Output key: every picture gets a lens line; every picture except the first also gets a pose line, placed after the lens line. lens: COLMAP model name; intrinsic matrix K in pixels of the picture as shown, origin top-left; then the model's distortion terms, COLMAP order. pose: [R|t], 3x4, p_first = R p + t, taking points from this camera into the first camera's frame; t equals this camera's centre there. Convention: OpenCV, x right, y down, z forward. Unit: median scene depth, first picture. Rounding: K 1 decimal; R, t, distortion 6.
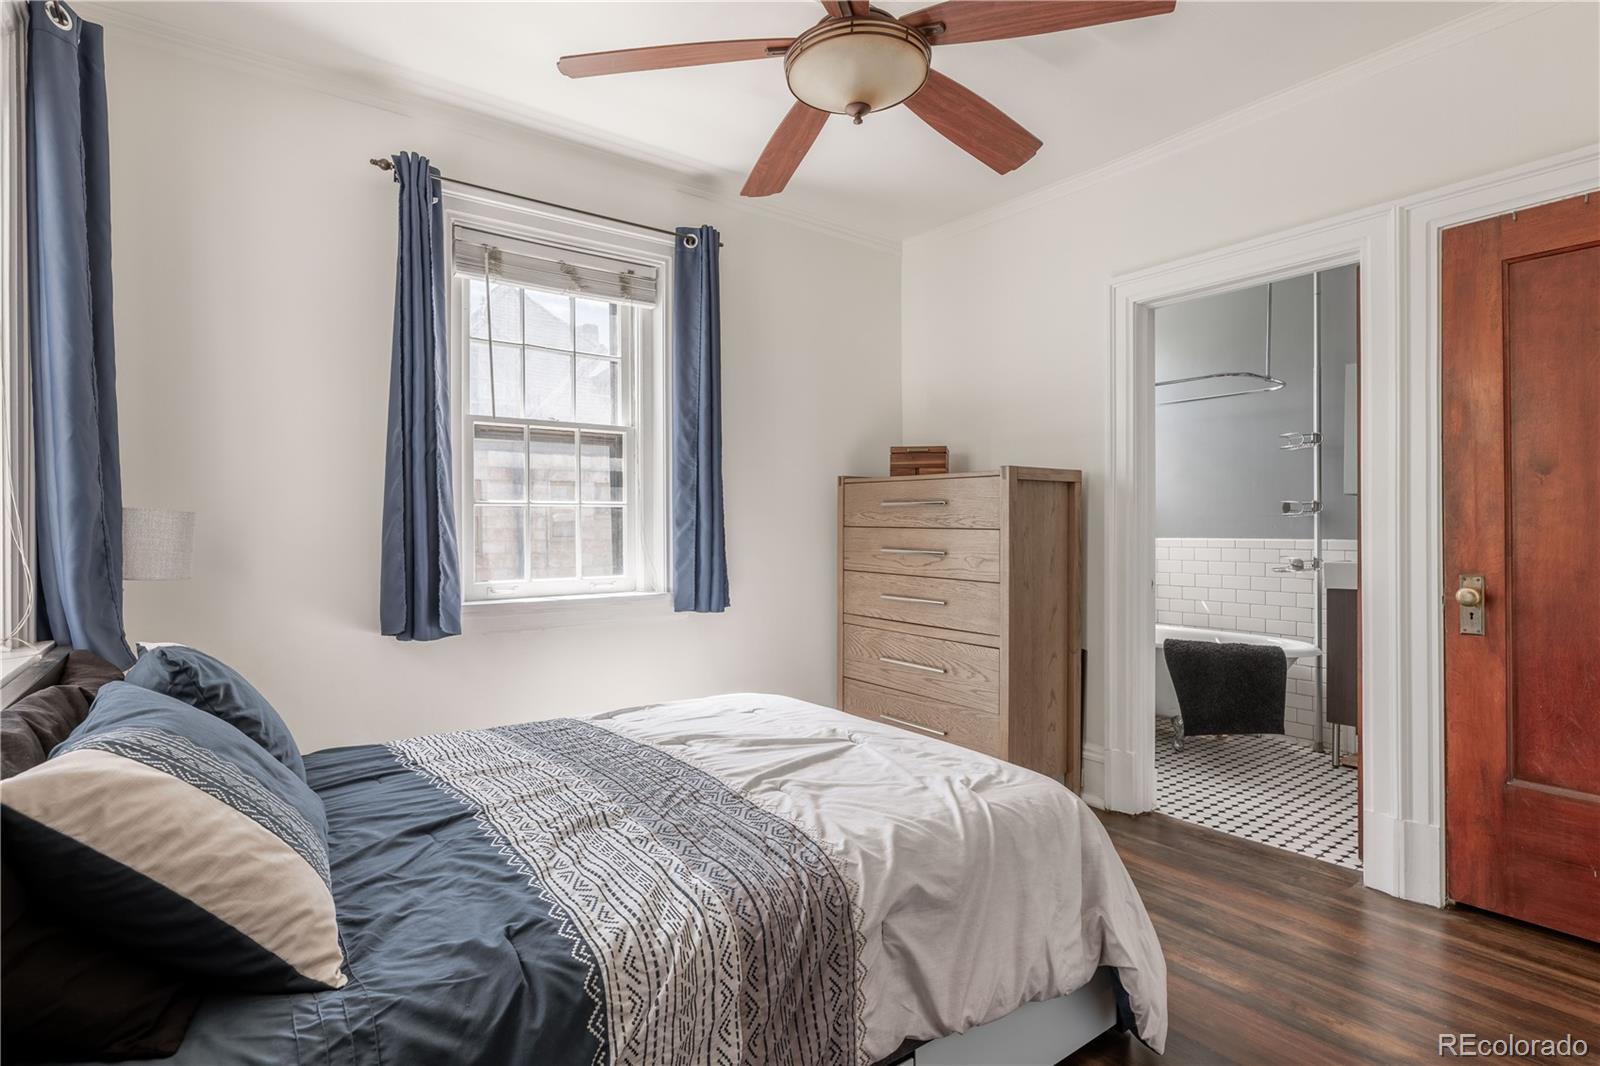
lens RADIAL K [[782.0, 0, 798.7], [0, 782.0, 528.5], [0, 0, 1]] dist [-0.001247, -0.000097]
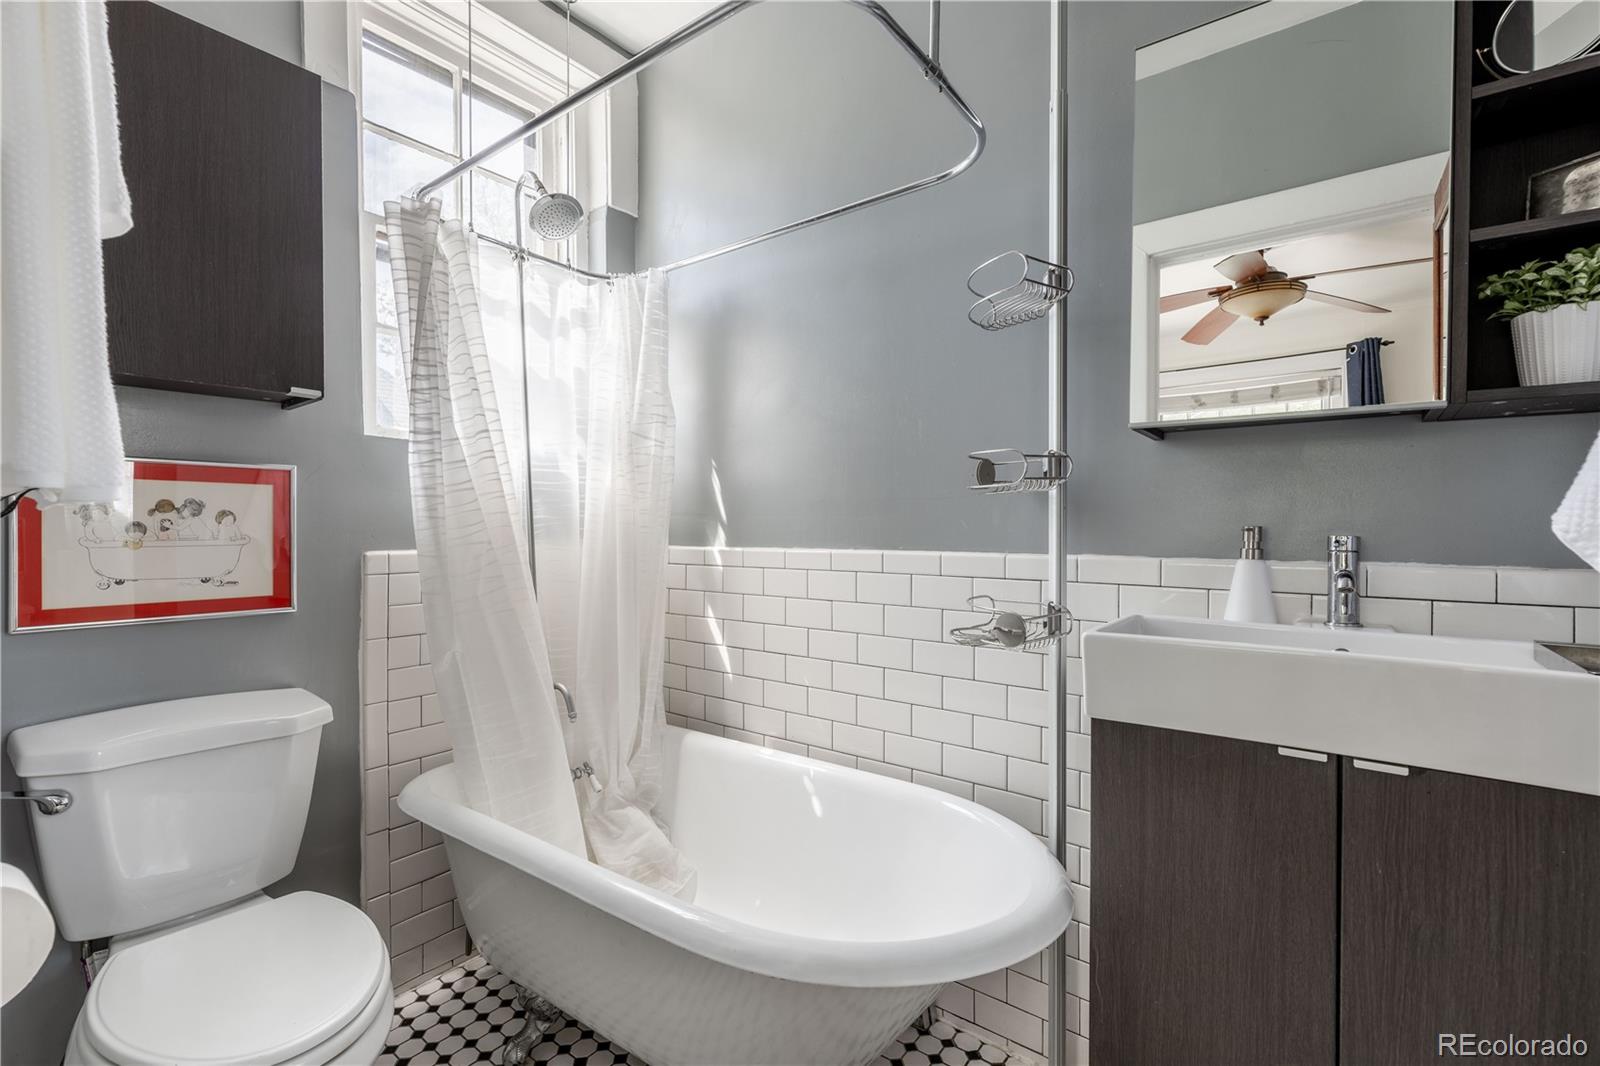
lens RADIAL K [[705.8, 0, 797.9], [0, 705.8, 531.1], [0, 0, 1]] dist [-0.000287, -0.000610]
pose [[0.964231, 0.002477, 0.265052, 0.453312], [-0.002839, 0.999995, 0.000981, 0.002127], [-0.265048, -0.001698, 0.964234, 0.705456]]
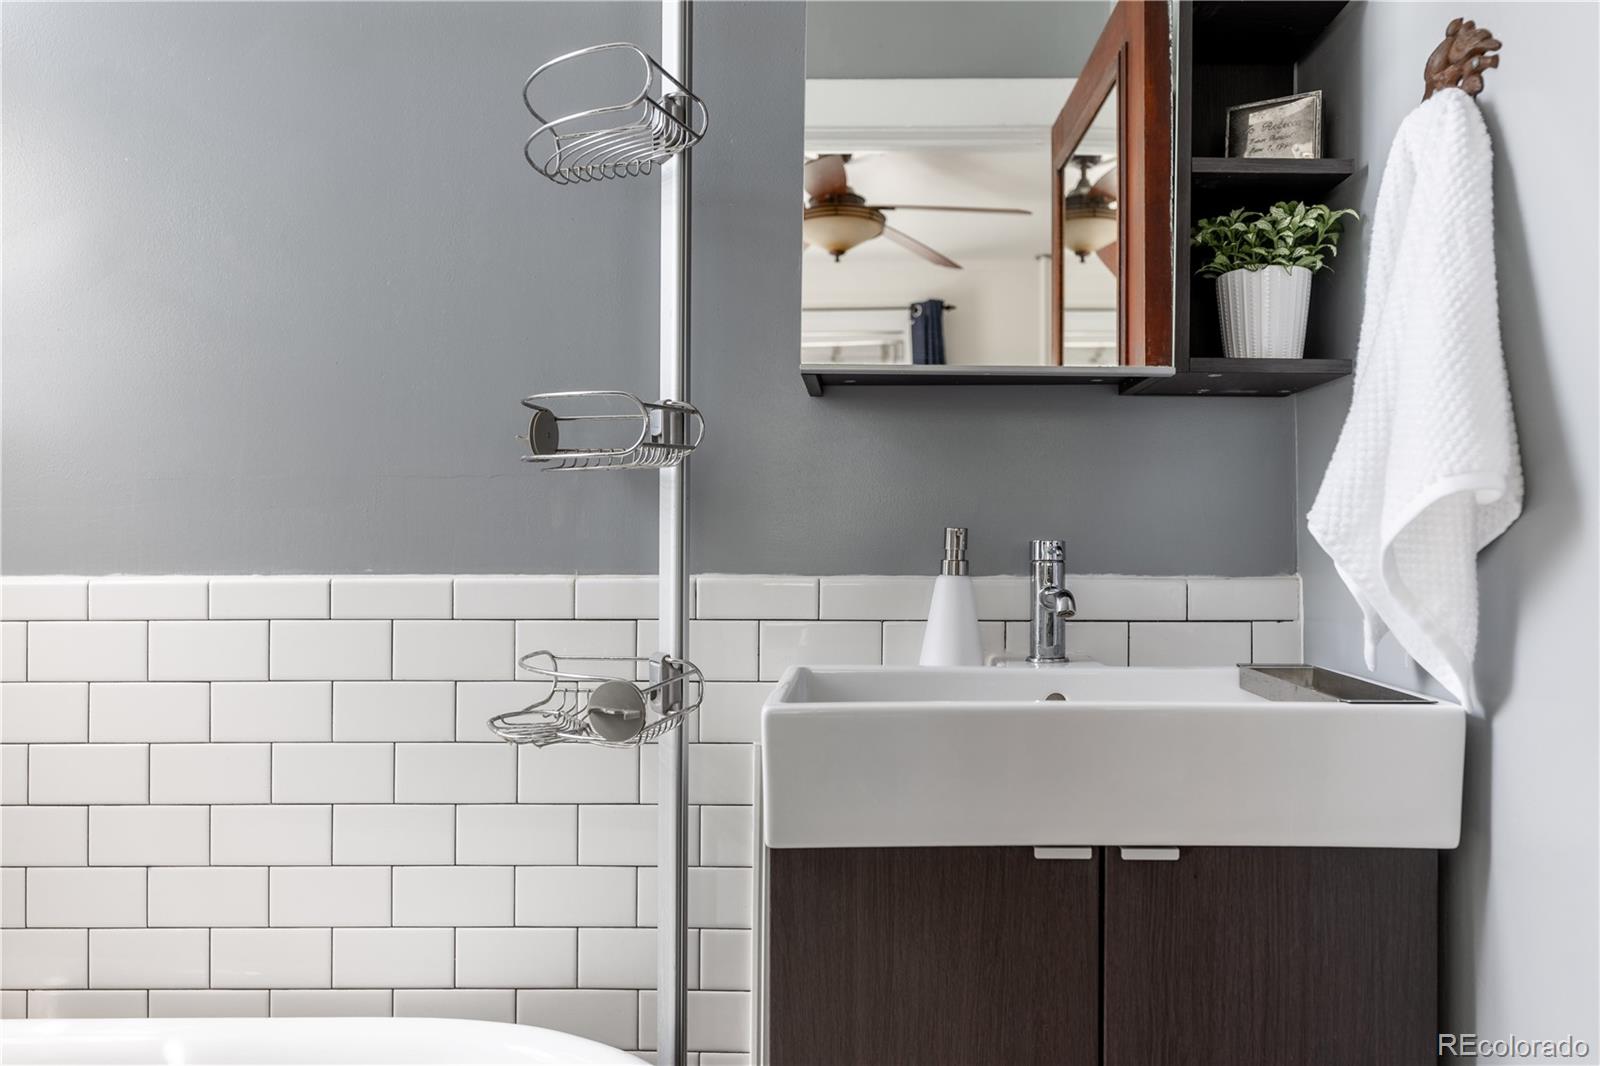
lens RADIAL K [[1058.6, 0, 806.4], [0, 1058.6, 527.4], [0, 0, 1]] dist [-0.002890, -0.002244]
pose [[0.608343, 0.006258, 0.793650, 0.445609], [0.002241, 0.999951, -0.009603, 0.002633], [-0.793671, 0.007621, 0.608299, 0.784912]]
